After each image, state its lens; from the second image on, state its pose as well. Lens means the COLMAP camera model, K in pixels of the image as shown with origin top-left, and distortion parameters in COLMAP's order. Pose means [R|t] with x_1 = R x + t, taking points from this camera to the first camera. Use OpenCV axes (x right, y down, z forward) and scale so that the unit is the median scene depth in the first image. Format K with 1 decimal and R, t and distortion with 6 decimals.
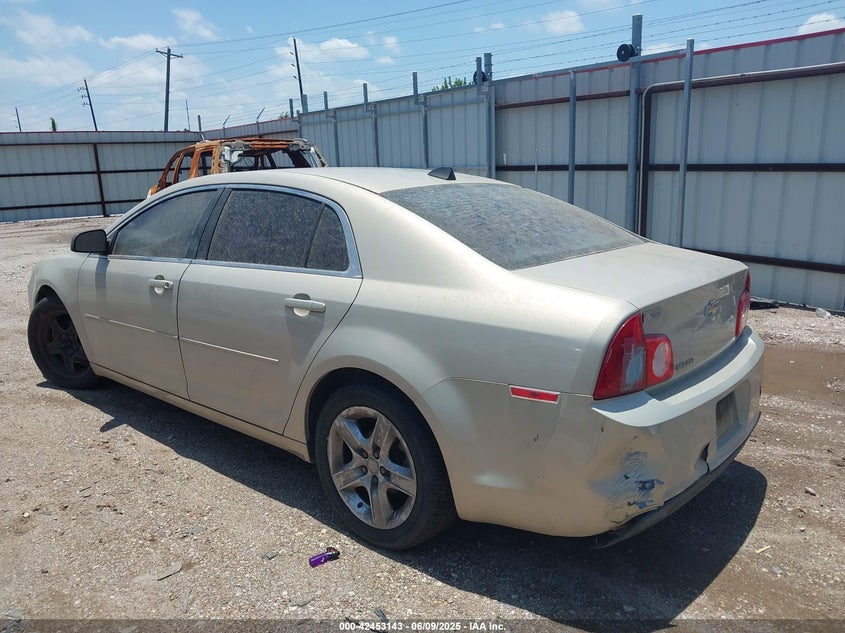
lens RADIAL K [[670.9, 0, 426.6], [0, 670.9, 316.7], [0, 0, 1]] dist [-0.004318, 0.008519]
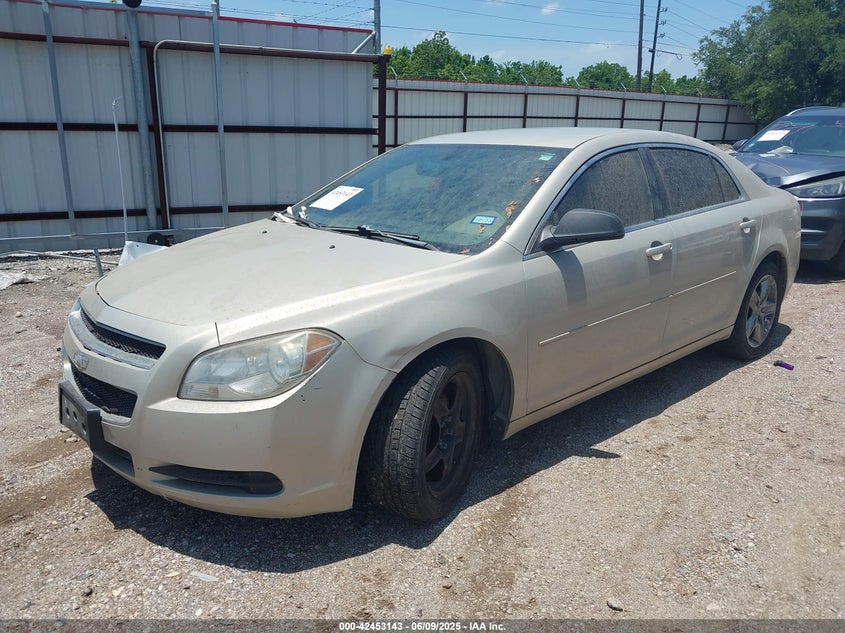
lens RADIAL K [[670.9, 0, 426.6], [0, 670.9, 316.7], [0, 0, 1]] dist [-0.004318, 0.008519]
pose [[0.112091, -0.255964, 0.960166, -0.902222], [0.205478, 0.951342, 0.229624, -0.160676], [-0.972221, 0.171554, 0.159232, 0.775812]]
